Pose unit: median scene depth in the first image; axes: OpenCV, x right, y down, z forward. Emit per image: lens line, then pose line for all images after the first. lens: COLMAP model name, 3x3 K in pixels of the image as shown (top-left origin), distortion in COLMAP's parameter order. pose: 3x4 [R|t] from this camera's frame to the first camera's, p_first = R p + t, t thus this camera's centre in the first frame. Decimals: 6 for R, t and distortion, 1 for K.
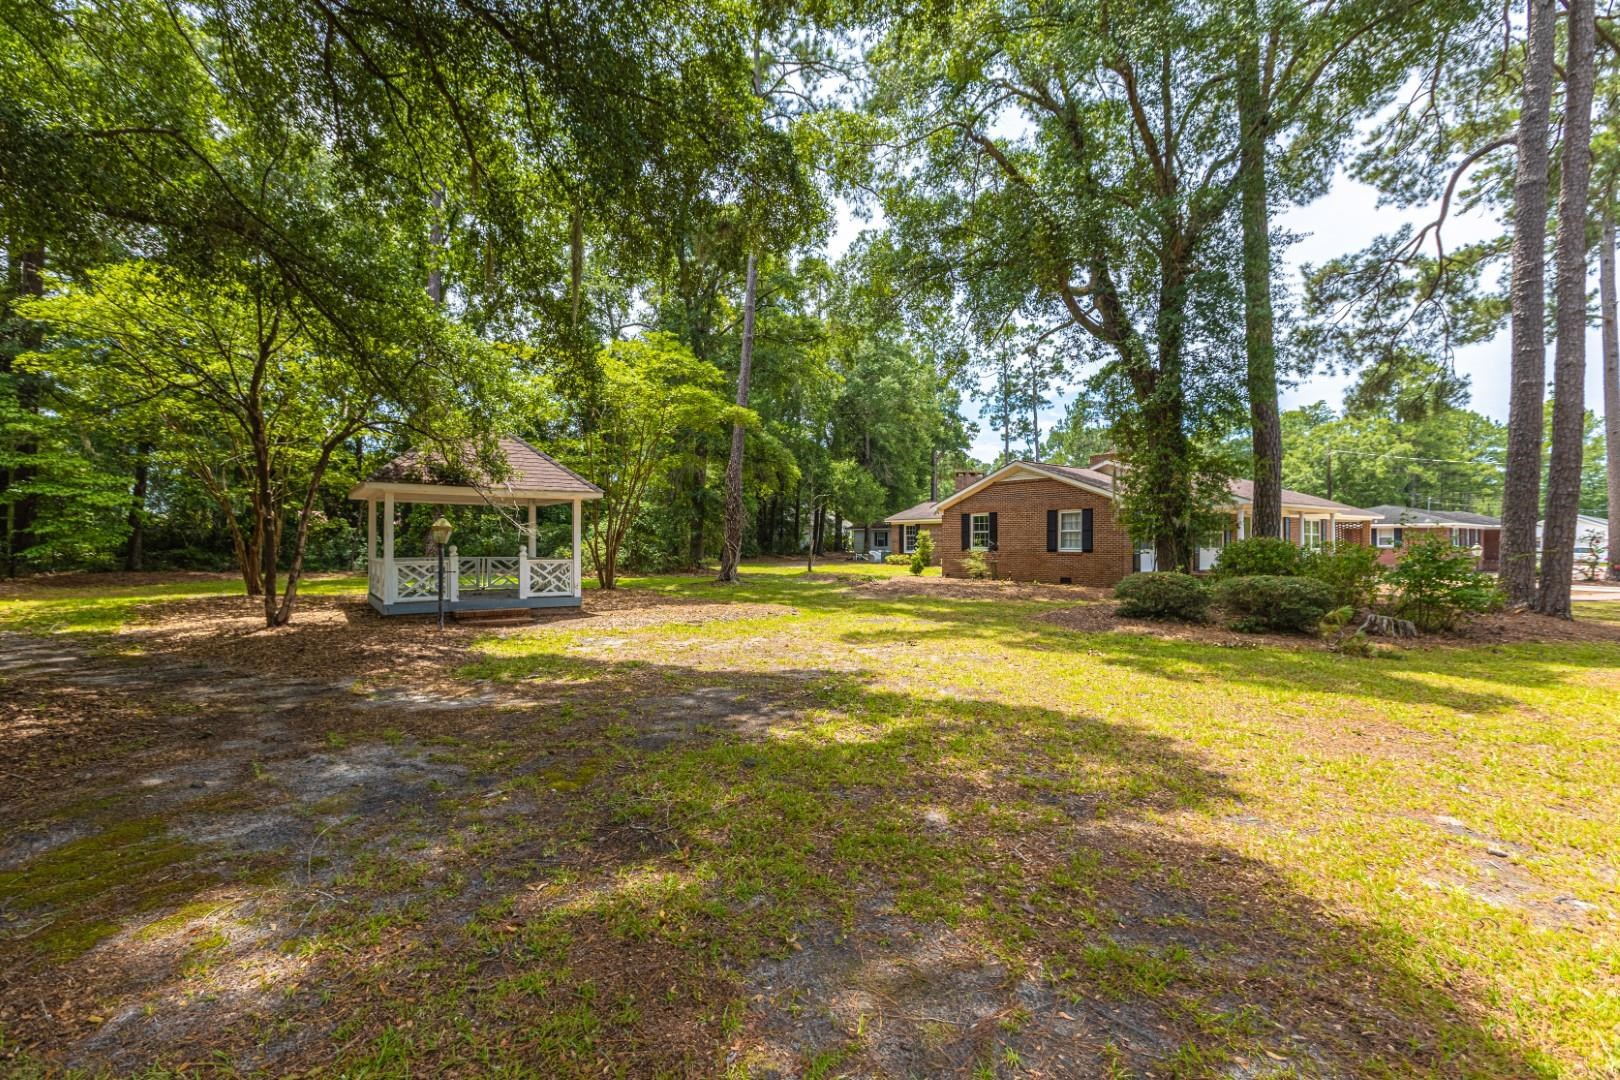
lens RADIAL K [[731.0, 0, 815.2], [0, 731.0, 540.9], [0, 0, 1]] dist [0.003661, -0.000033]
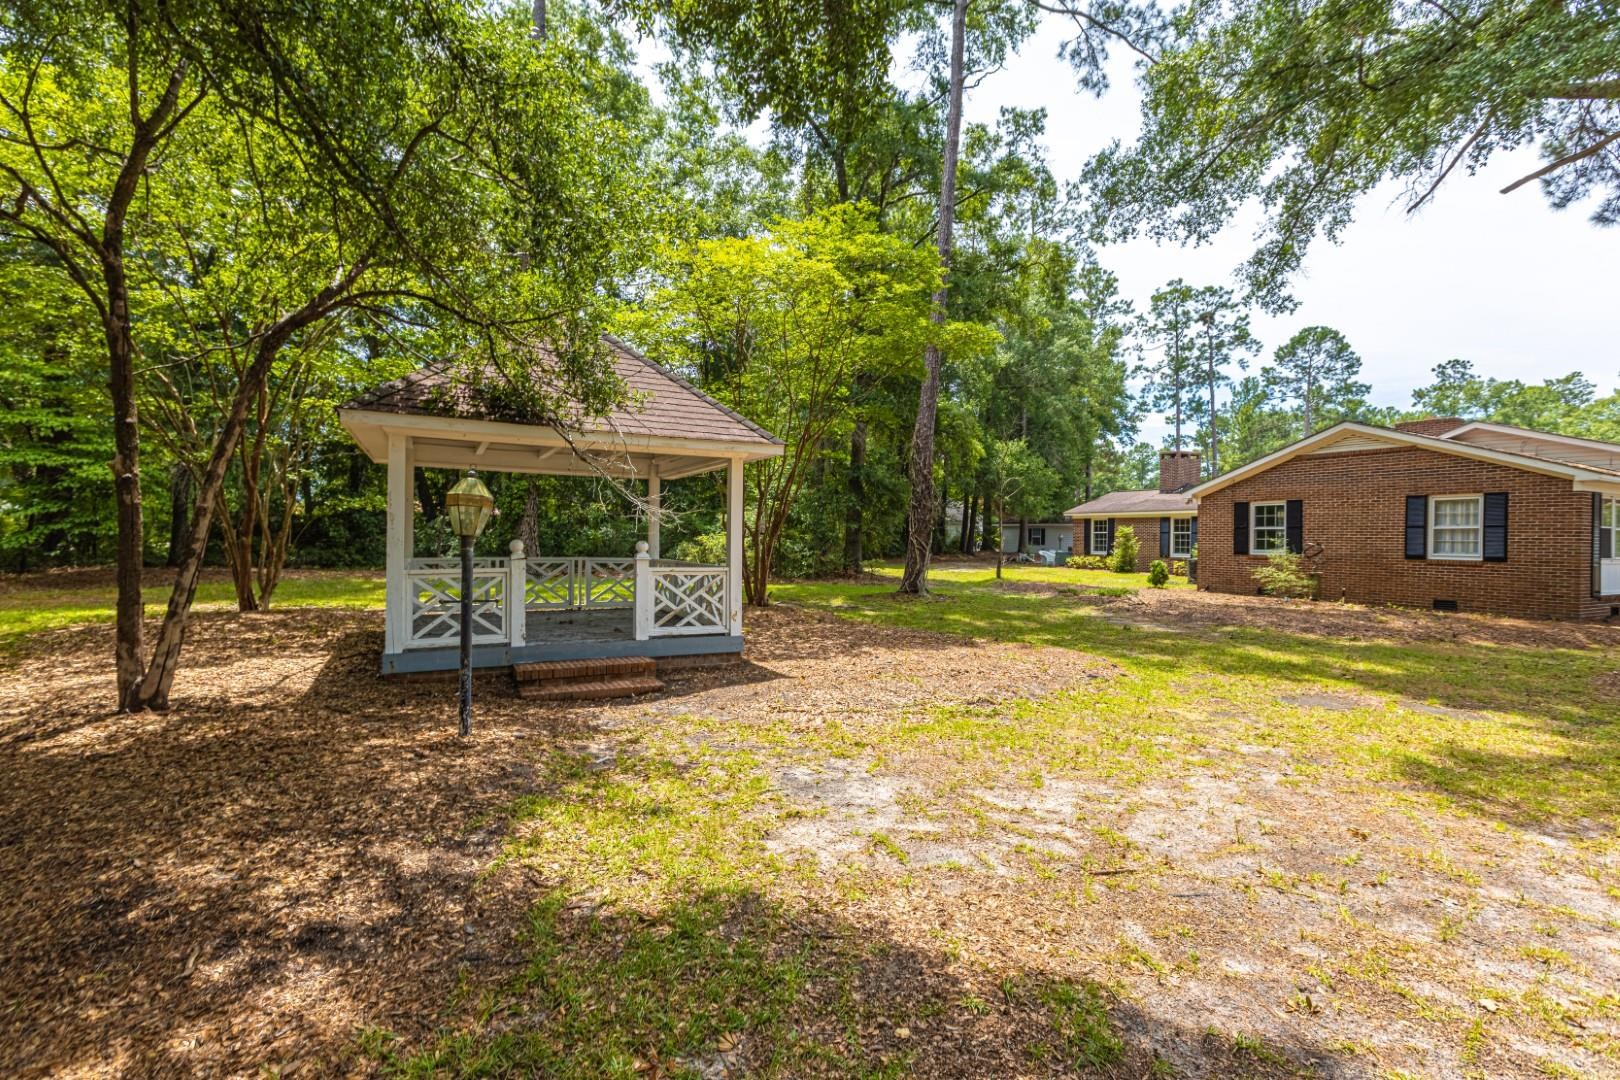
lens RADIAL K [[731.0, 0, 807.1], [0, 731.0, 544.5], [0, 0, 1]] dist [0.003661, -0.000033]
pose [[0.988504, 0.013743, -0.150572, -0.099710], [-0.012149, 0.999860, 0.011499, 0.000535], [0.150709, -0.009538, 0.988532, 0.243827]]
